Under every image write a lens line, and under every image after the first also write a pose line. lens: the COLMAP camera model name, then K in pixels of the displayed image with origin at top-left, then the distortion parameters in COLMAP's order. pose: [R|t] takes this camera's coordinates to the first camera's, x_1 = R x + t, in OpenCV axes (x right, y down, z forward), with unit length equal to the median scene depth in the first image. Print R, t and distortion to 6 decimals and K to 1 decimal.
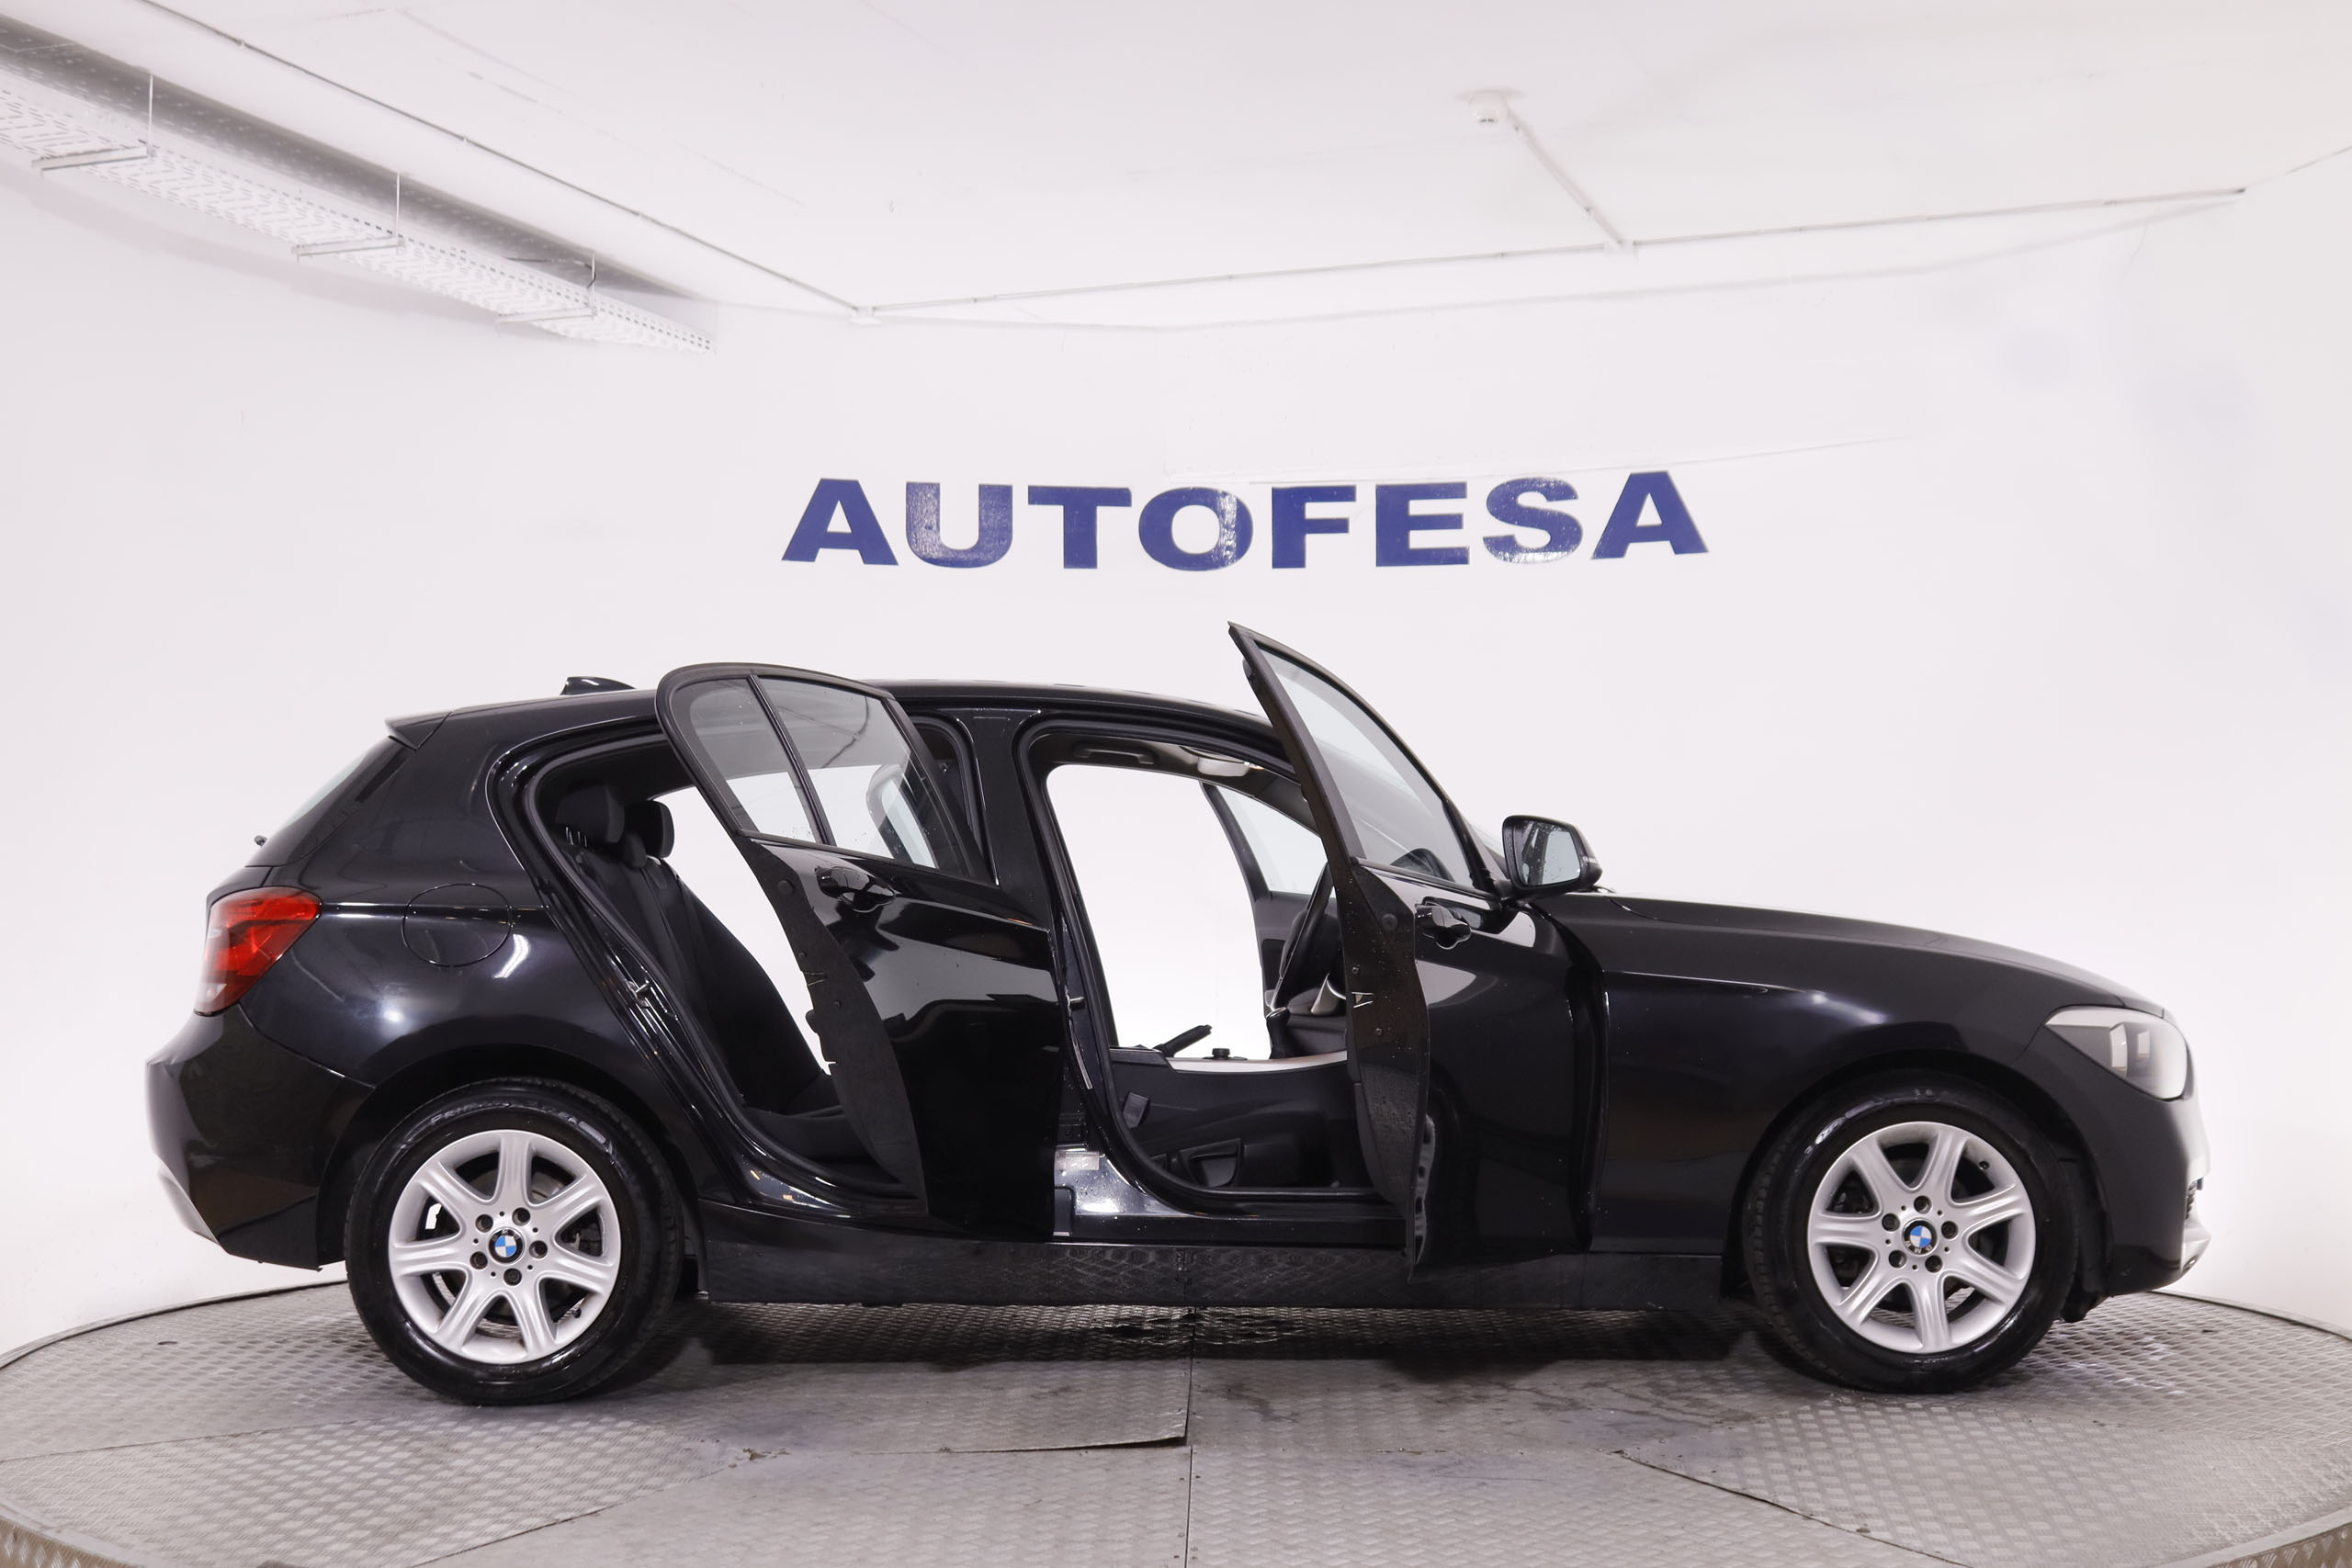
lens RADIAL K [[2915.3, 0, 1180.2], [0, 2915.3, 739.6], [0, 0, 1]] dist [-0.076477, 0.079349]
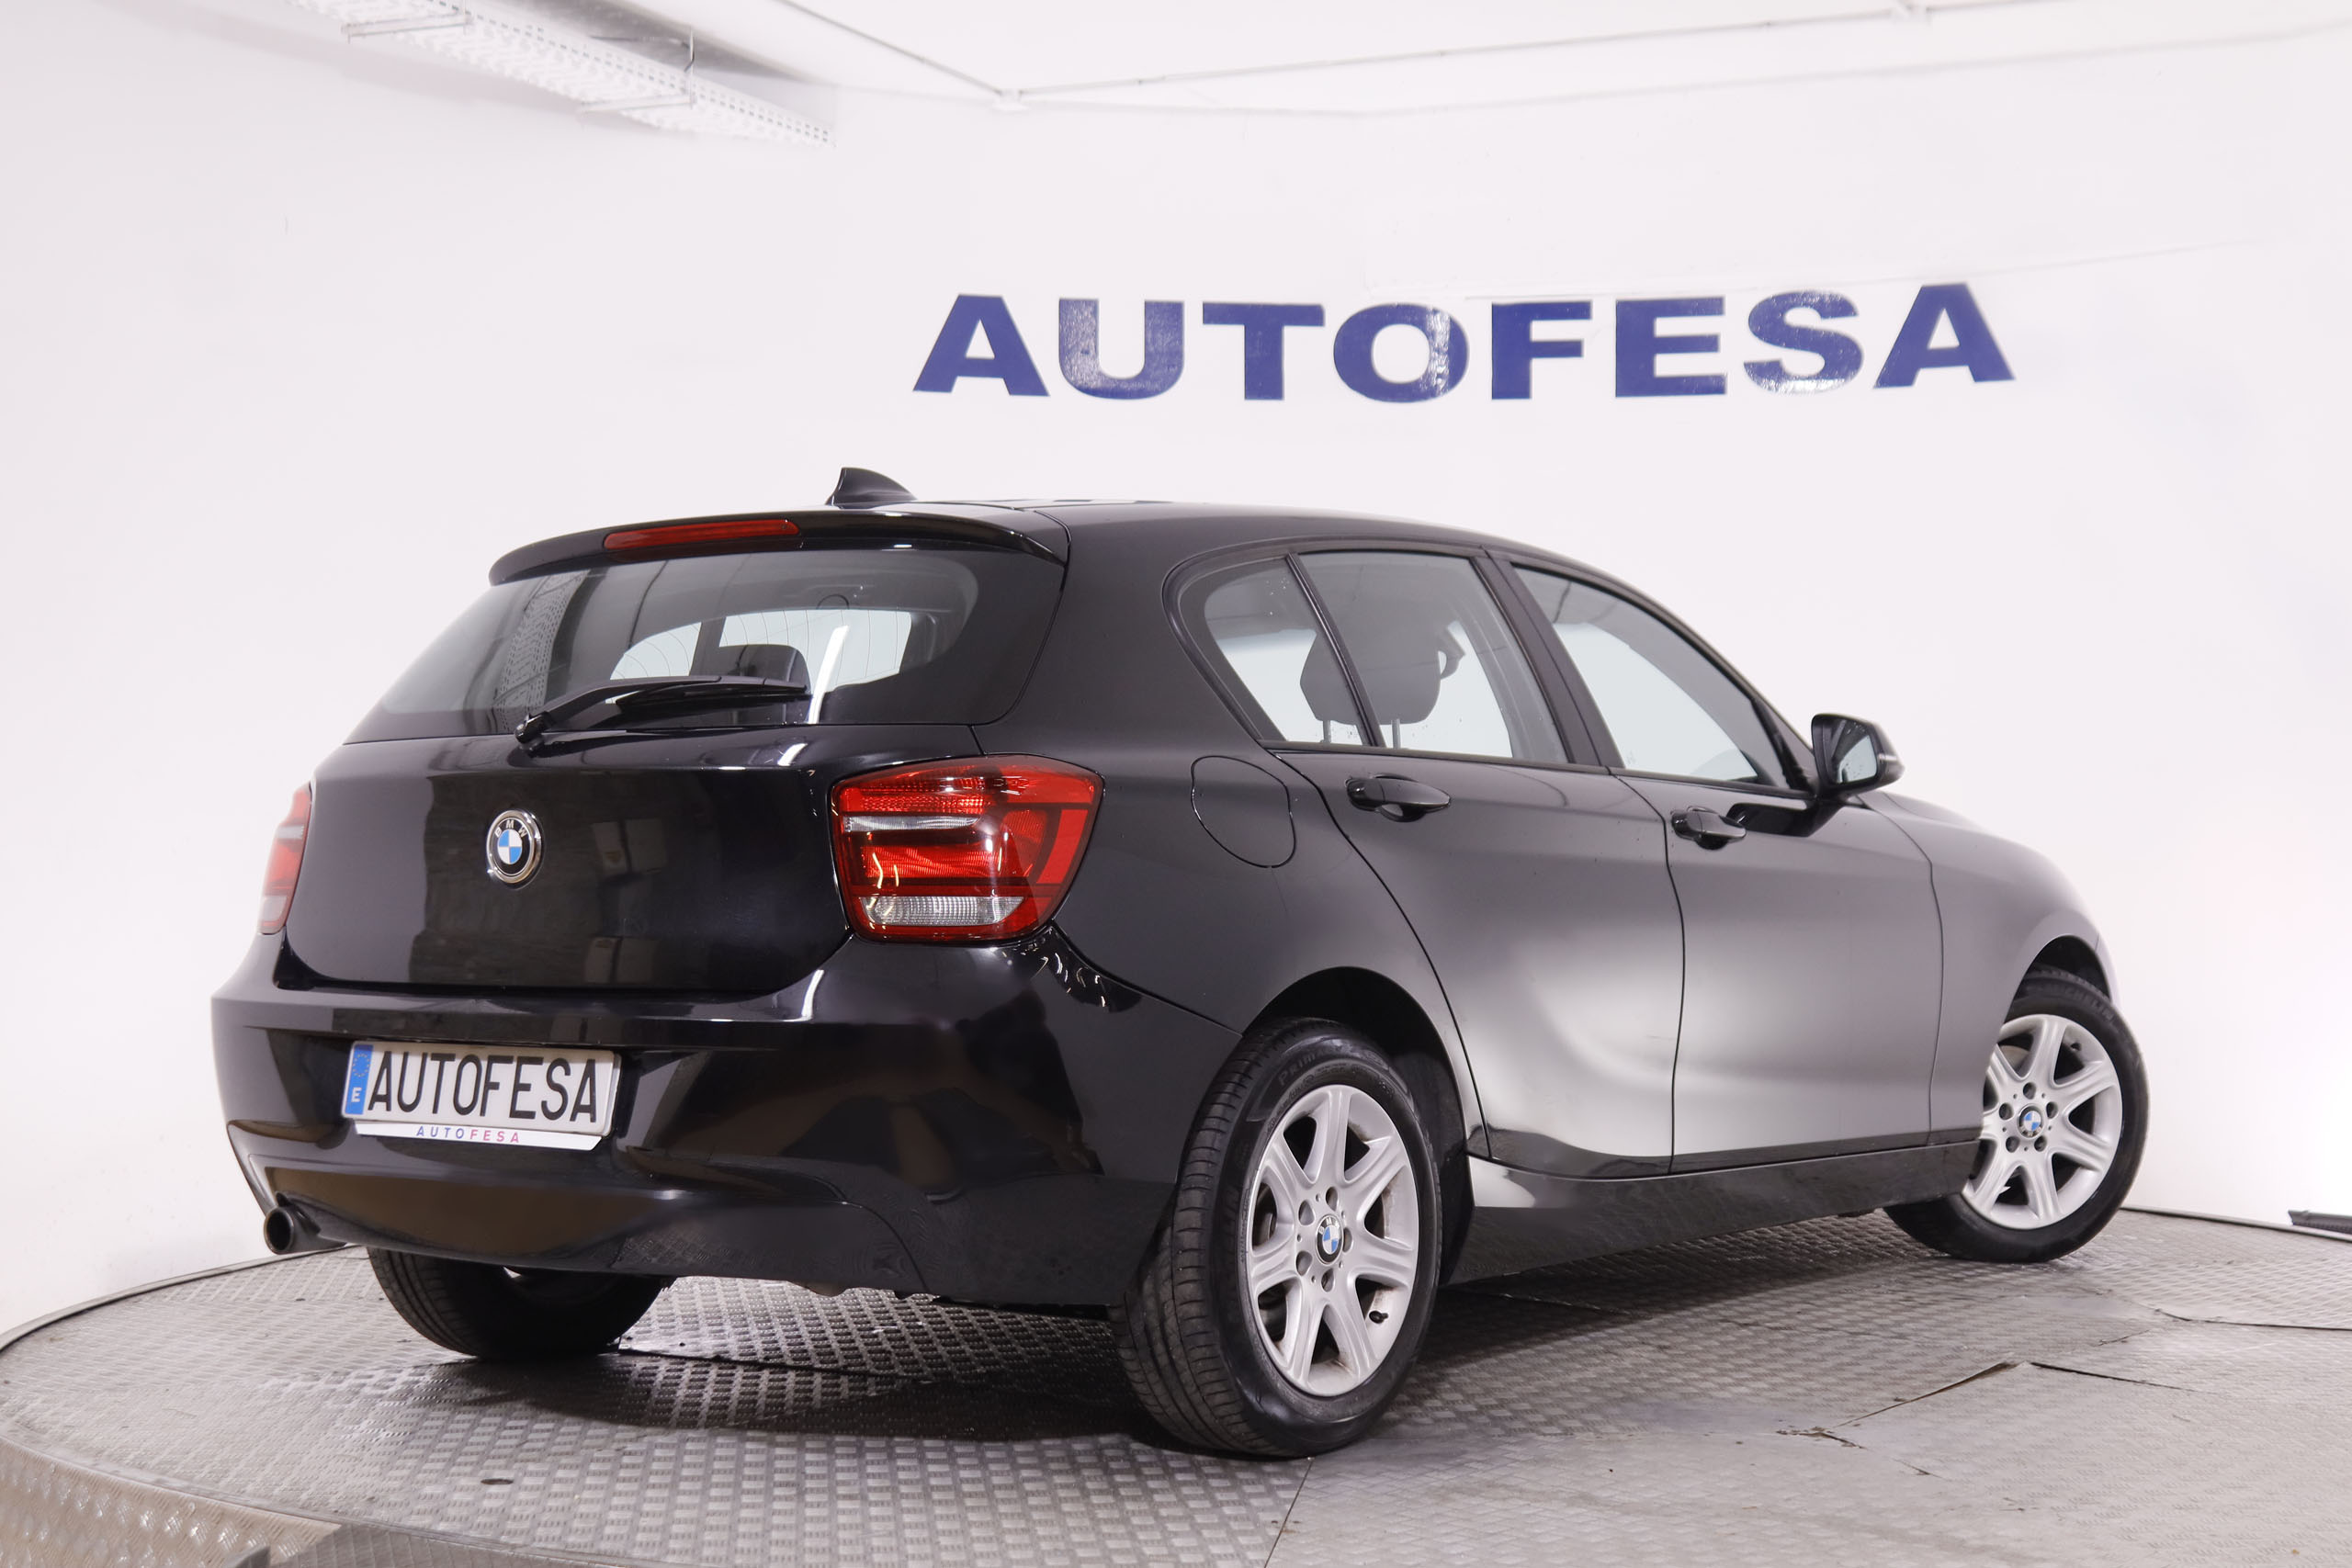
lens RADIAL K [[3530.9, 0, 1178.3], [0, 3530.9, 746.9], [0, 0, 1]] dist [-0.027140, 0.081371]
pose [[0.998159, 0.004720, -0.060465, 0.004077], [-0.002170, 0.999108, 0.042173, -0.001512], [0.060610, -0.041965, 0.997279, -0.034020]]
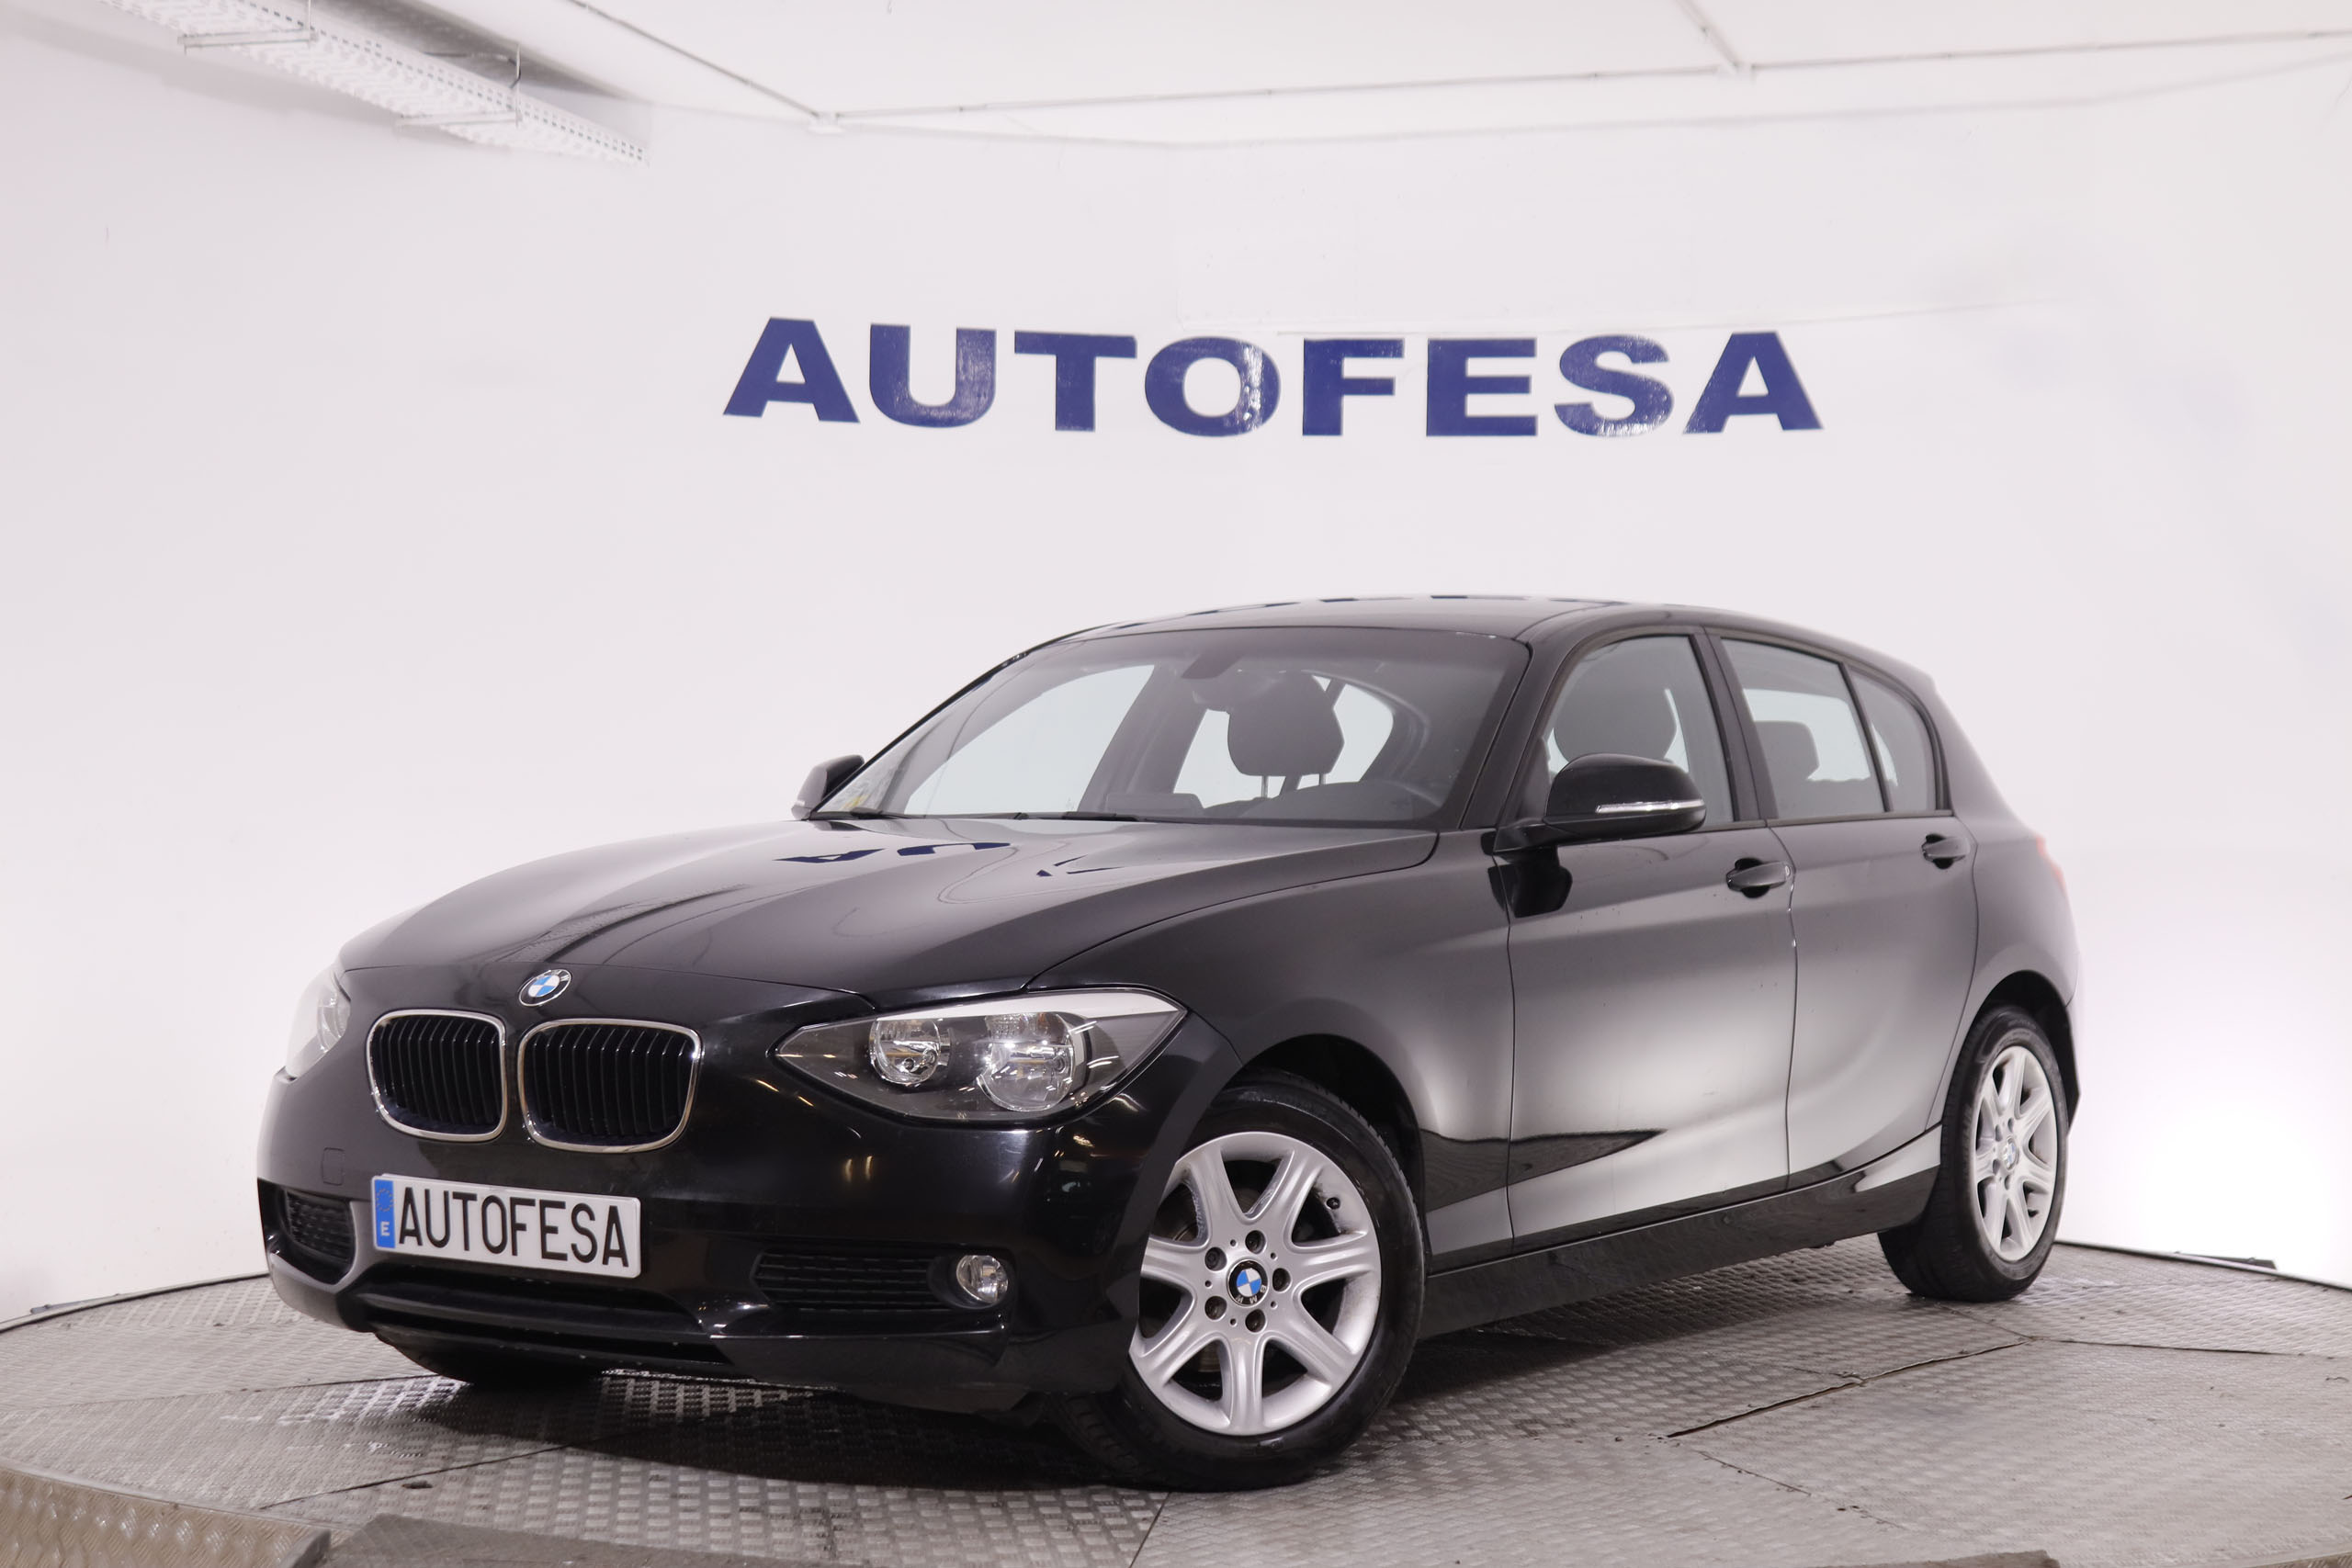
lens RADIAL K [[3801.7, 0, 1183.9], [0, 3801.7, 687.2], [0, 0, 1]] dist [-0.011765, 0.080455]
pose [[0.998999, 0.018917, 0.040536, -0.055242], [-0.019734, 0.999609, 0.019834, -0.008868], [-0.040145, -0.020614, 0.998981, -0.115112]]
